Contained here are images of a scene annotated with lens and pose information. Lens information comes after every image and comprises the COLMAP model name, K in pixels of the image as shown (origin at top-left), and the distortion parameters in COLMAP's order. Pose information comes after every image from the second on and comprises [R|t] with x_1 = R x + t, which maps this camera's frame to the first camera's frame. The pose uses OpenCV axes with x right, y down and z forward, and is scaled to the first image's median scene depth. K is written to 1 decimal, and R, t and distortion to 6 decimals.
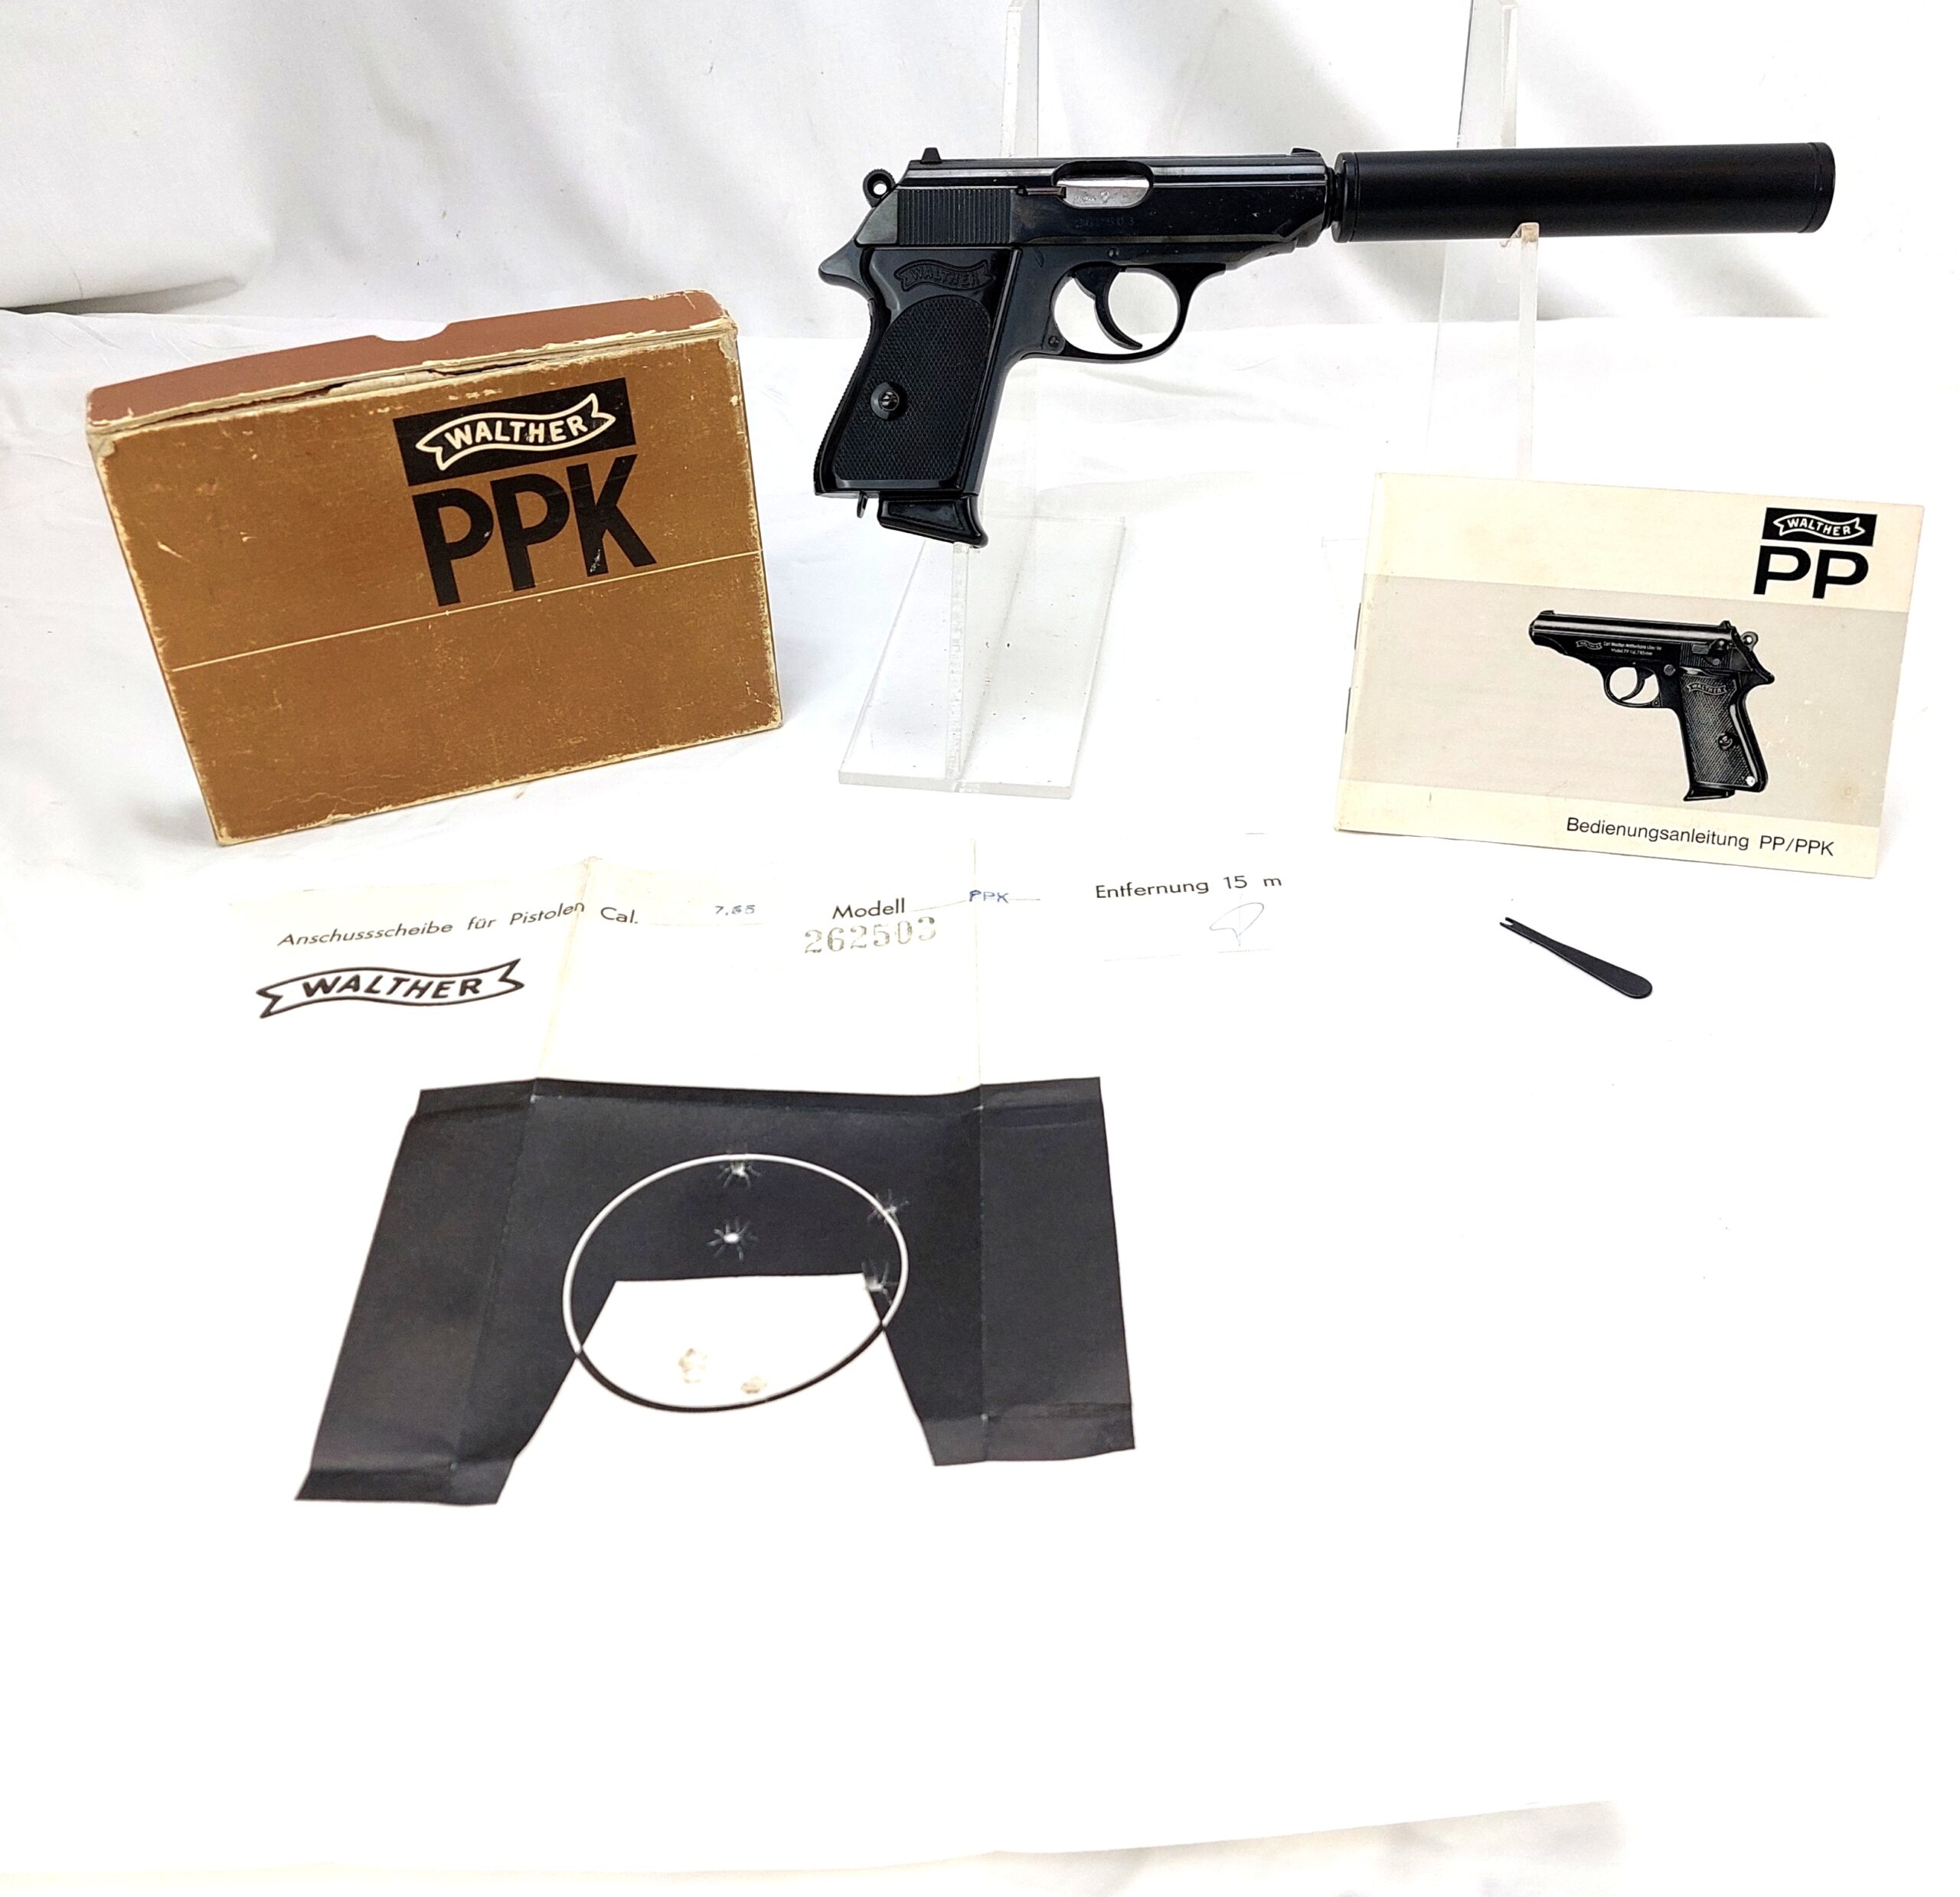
lens RADIAL K [[1978.4, 0, 964.3], [0, 1978.4, 877.3], [0, 0, 1]] dist [0.034516, 0.000000]
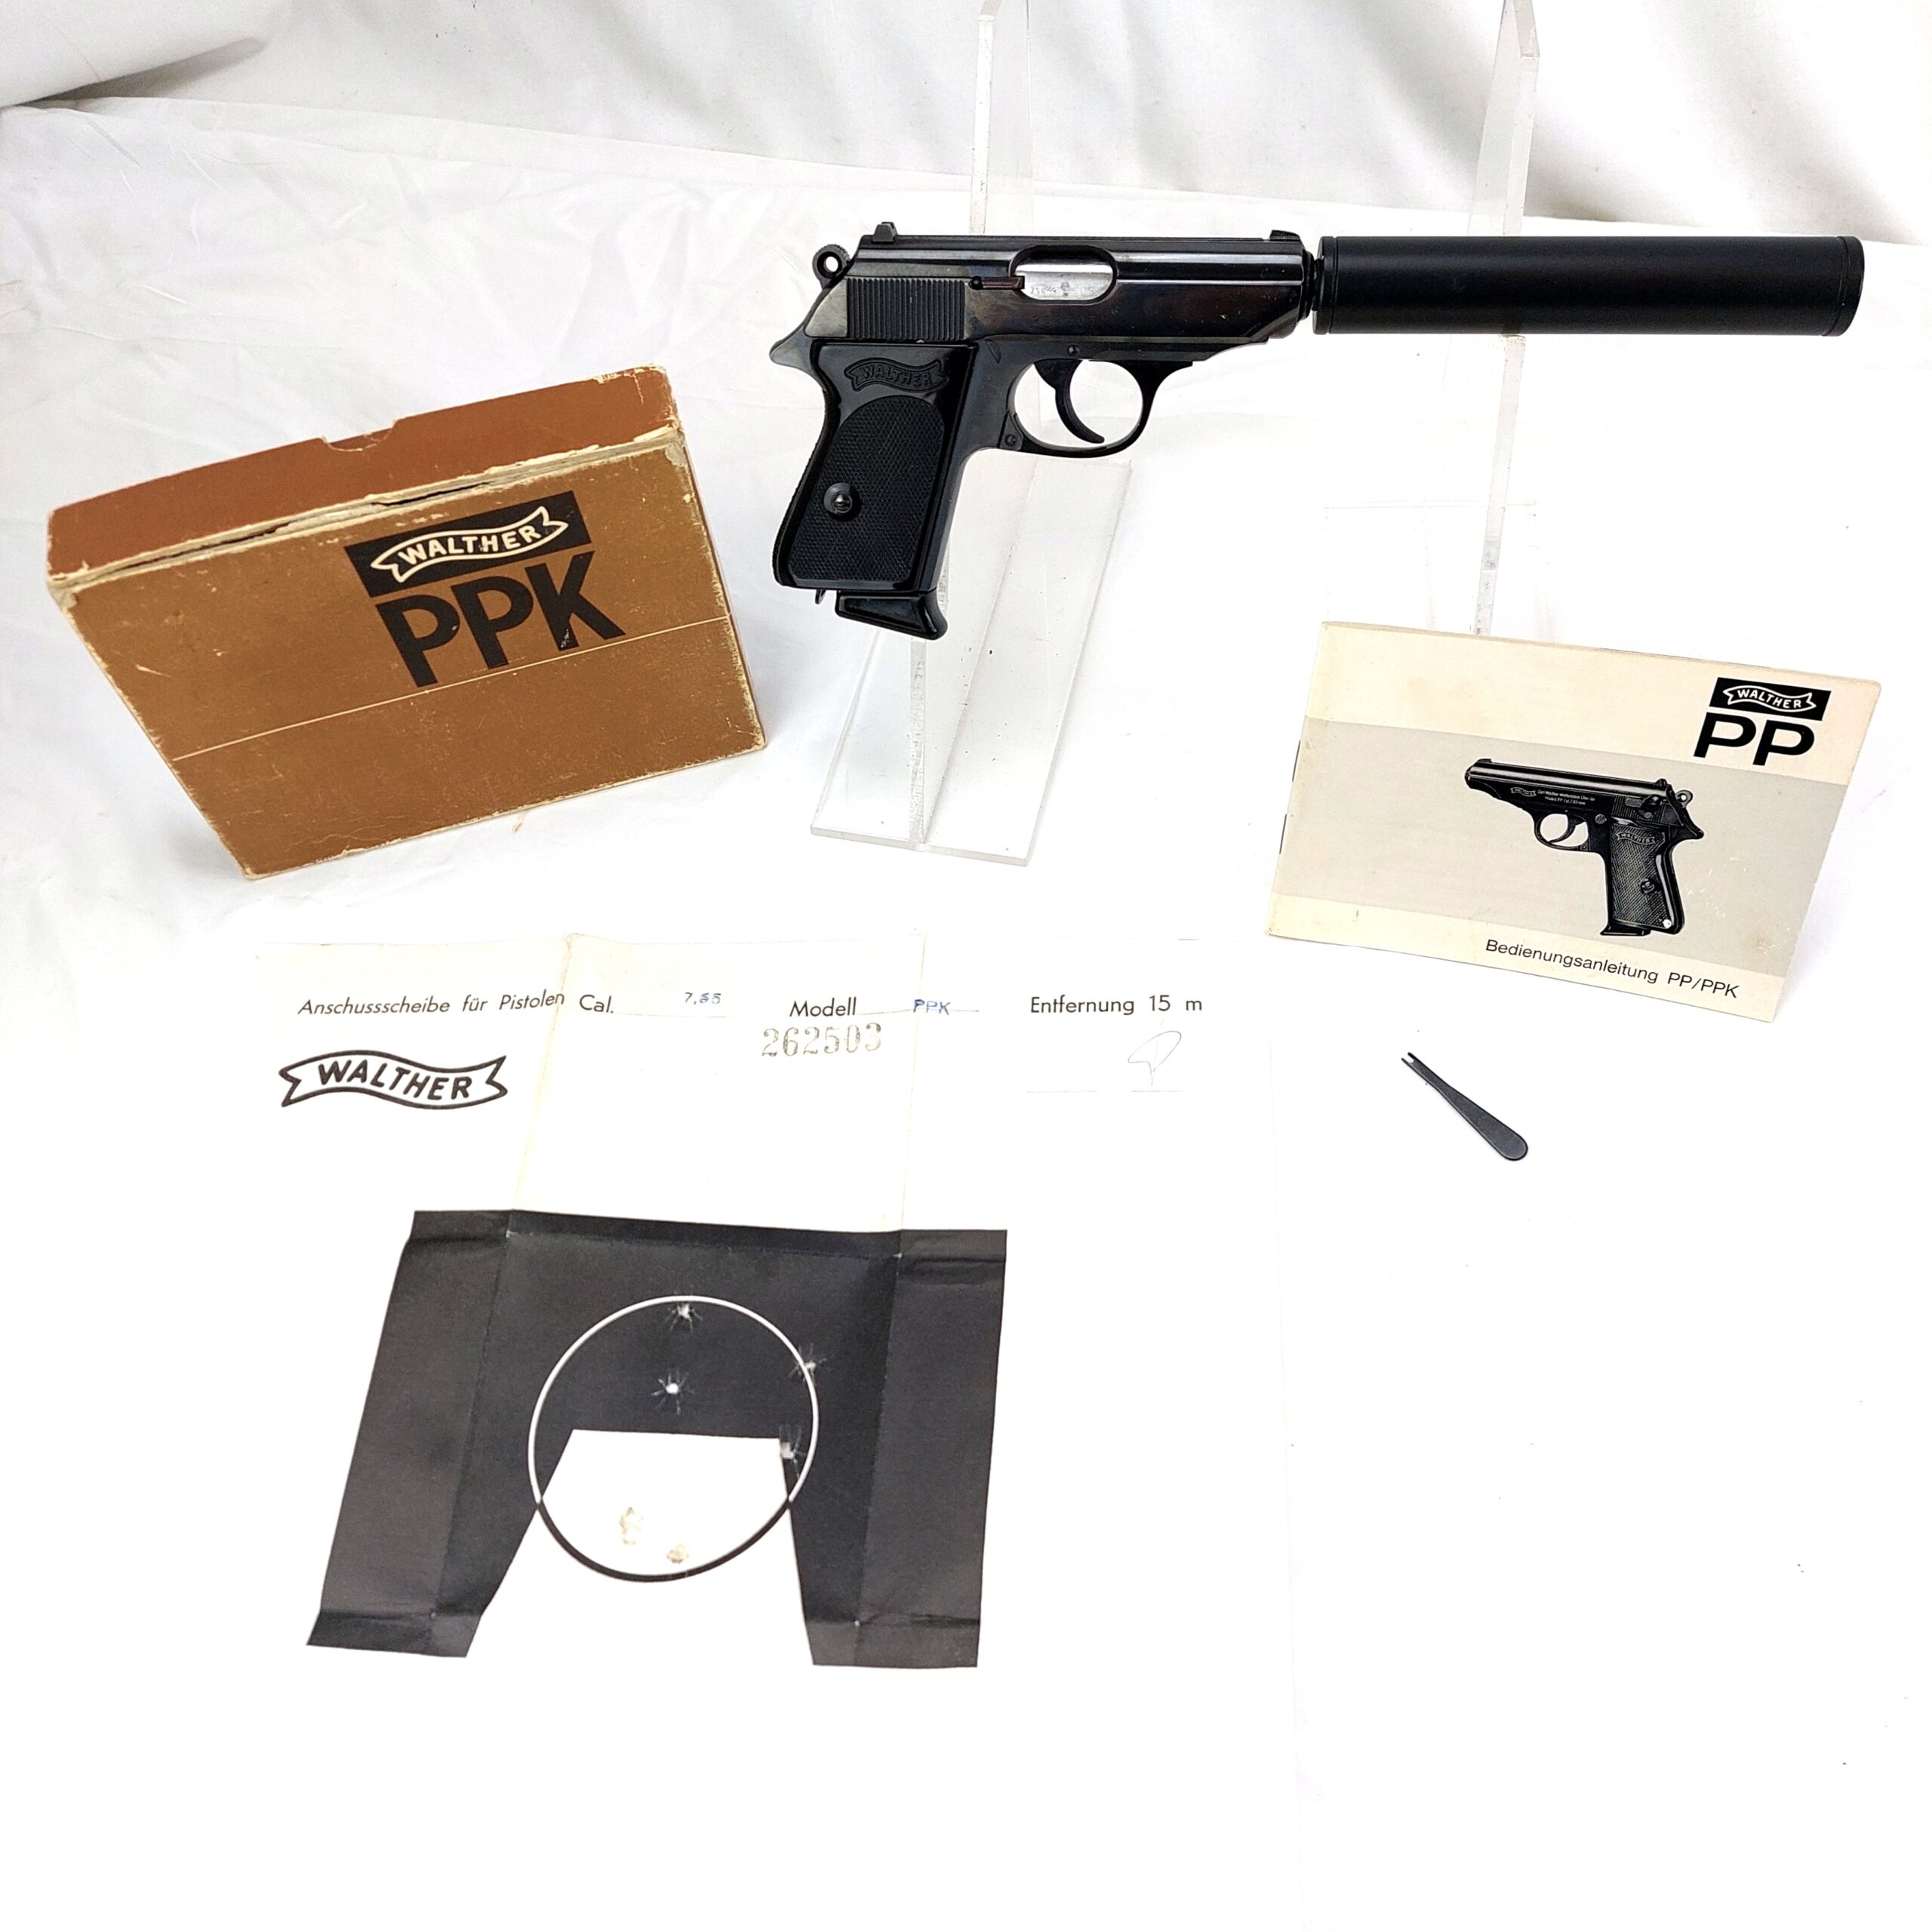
lens RADIAL K [[1826.9, 0, 987.8], [0, 1826.9, 956.9], [0, 0, 1]] dist [0.032761, 0.000000]
pose [[0.997179, 0.038379, -0.064510, 0.105420], [-0.013315, 0.936220, 0.351163, -0.361622], [0.073873, -0.349313, 0.934089, 0.077697]]
